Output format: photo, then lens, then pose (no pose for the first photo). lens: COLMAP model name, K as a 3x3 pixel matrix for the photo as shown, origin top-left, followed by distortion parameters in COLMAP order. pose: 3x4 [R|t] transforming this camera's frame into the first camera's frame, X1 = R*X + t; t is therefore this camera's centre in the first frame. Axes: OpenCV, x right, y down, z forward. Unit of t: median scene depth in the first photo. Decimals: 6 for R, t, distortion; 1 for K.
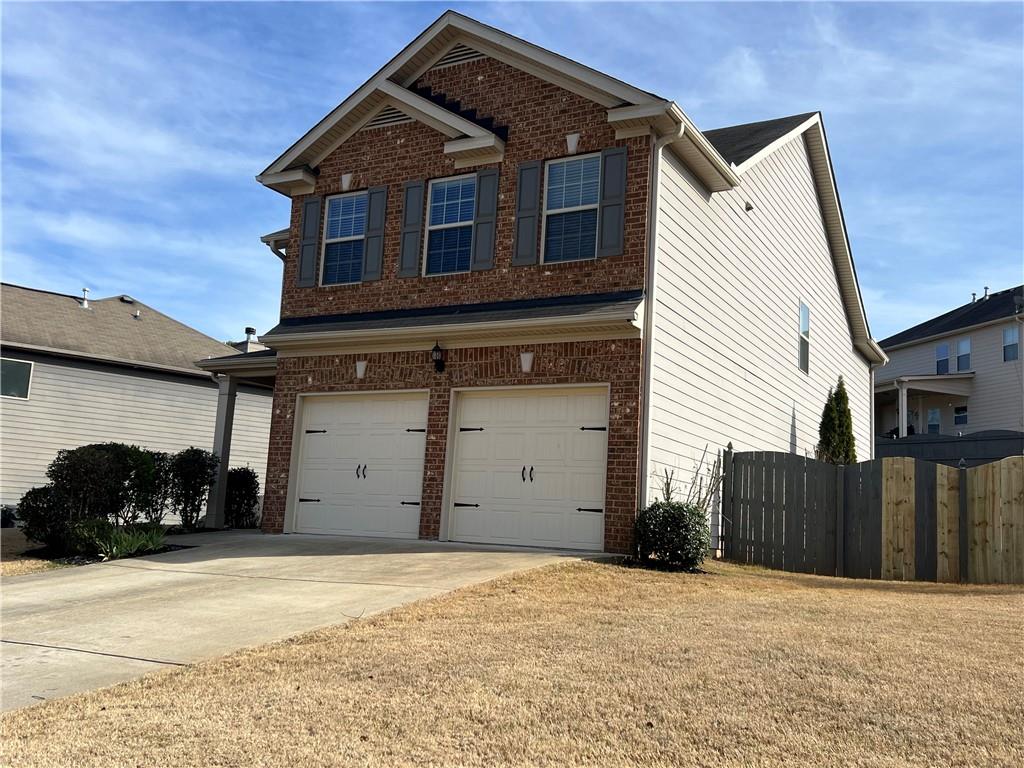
lens RADIAL K [[963.0, 0, 517.4], [0, 963.0, 396.6], [0, 0, 1]] dist [0.056782, 0.000000]
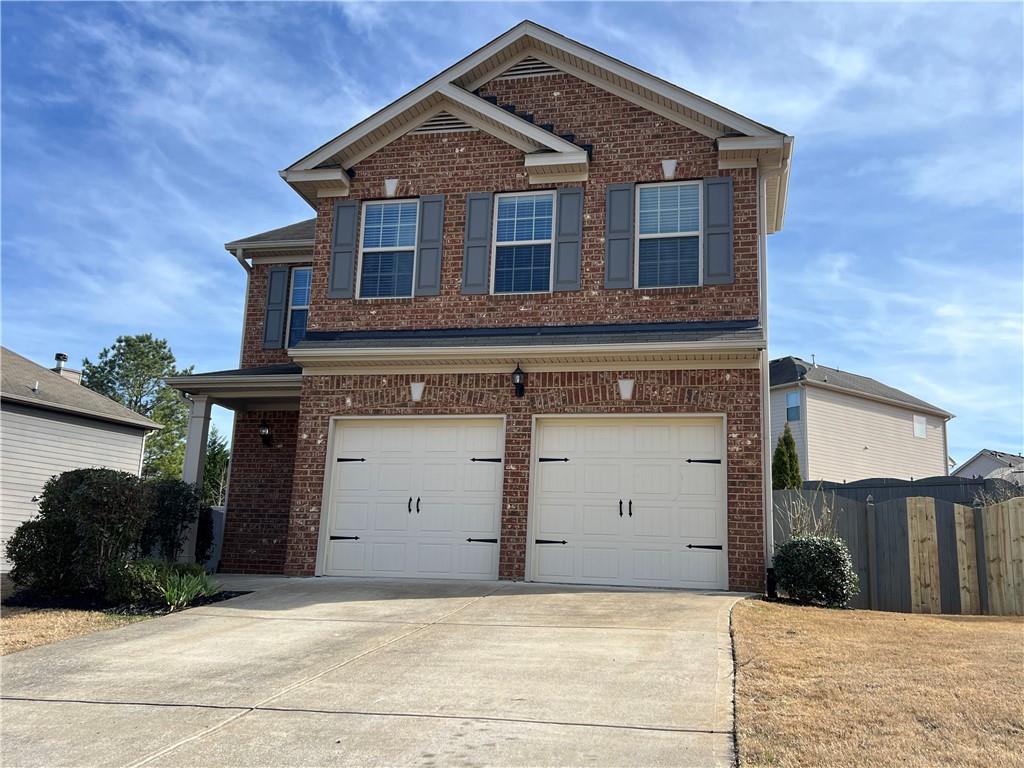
lens RADIAL K [[915.0, 0, 514.1], [0, 915.0, 392.9], [0, 0, 1]] dist [0.071497, -0.077466]
pose [[0.958552, 0.044539, 0.281416, -0.326499], [-0.027359, 0.997531, -0.064685, 0.027064], [-0.283602, 0.054304, 0.957403, 0.157107]]
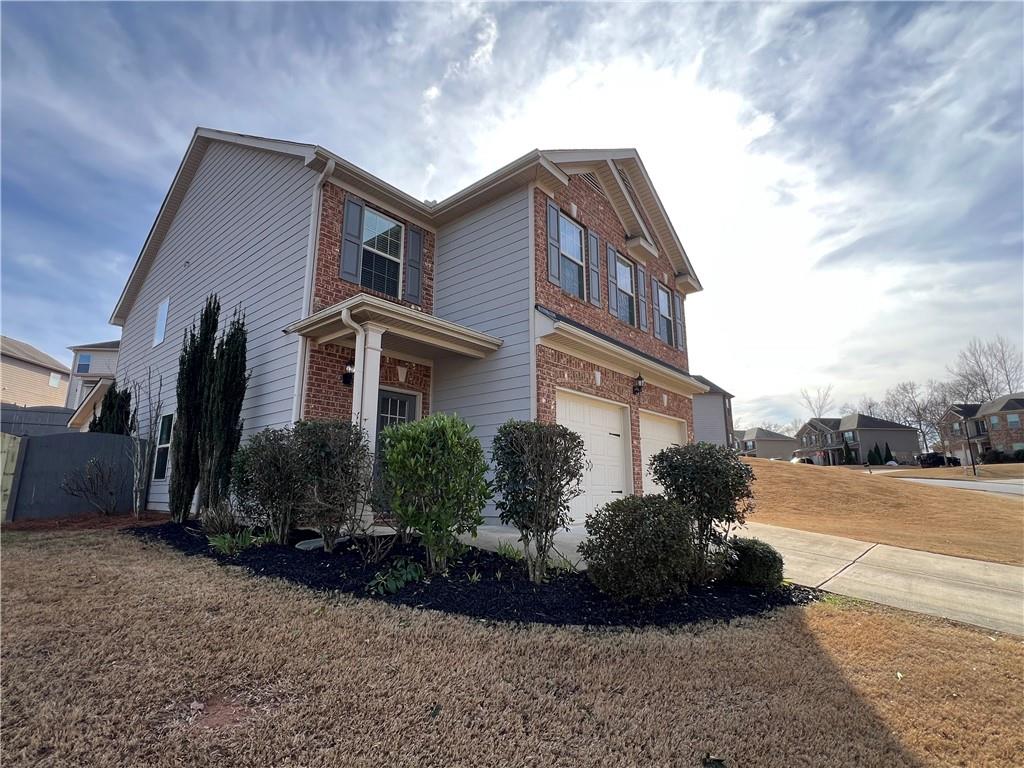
lens RADIAL K [[503.9, 0, 511.3], [0, 503.9, 385.7], [0, 0, 1]] dist [0.001882, 0.000066]
pose [[0.200774, 0.145143, 0.968826, -0.804285], [-0.132251, 0.983926, -0.119998, 0.071127], [-0.970670, -0.104035, 0.216742, 0.998681]]
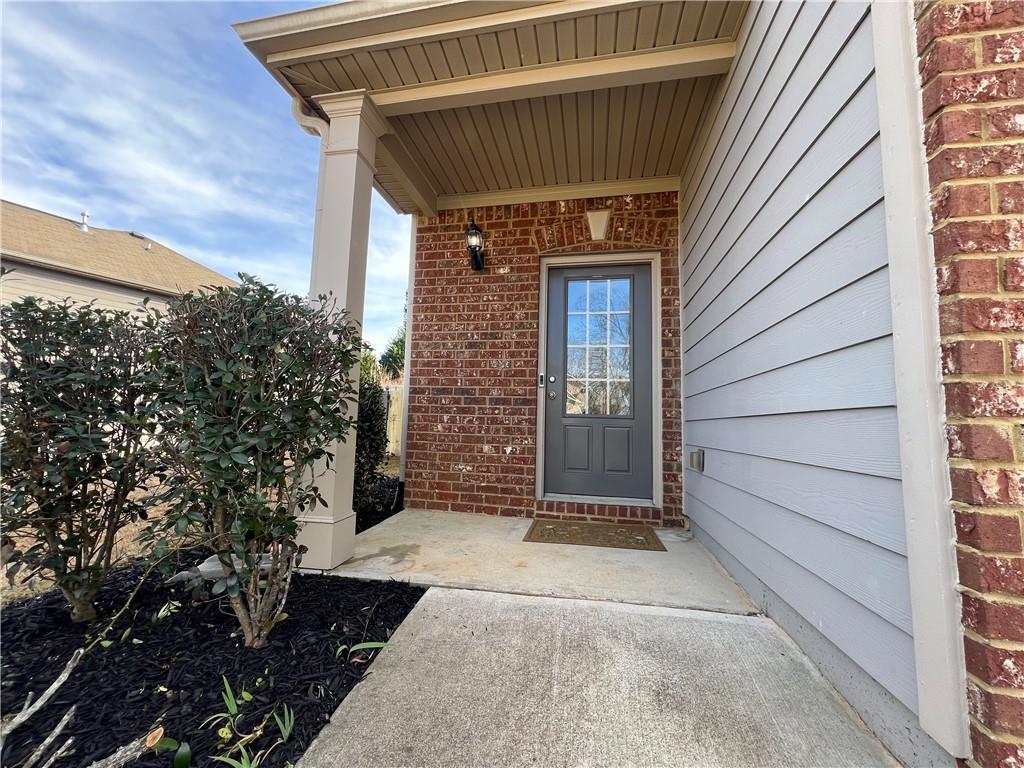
lens RADIAL K [[406.6, 0, 510.5], [0, 406.6, 385.2], [0, 0, 1]] dist [-0.002996, 0.001953]
pose [[0.951086, -0.001127, 0.308924, -0.358623], [-0.018946, 0.997898, 0.061970, 0.083520], [-0.308344, -0.064791, 0.949066, 1.040436]]
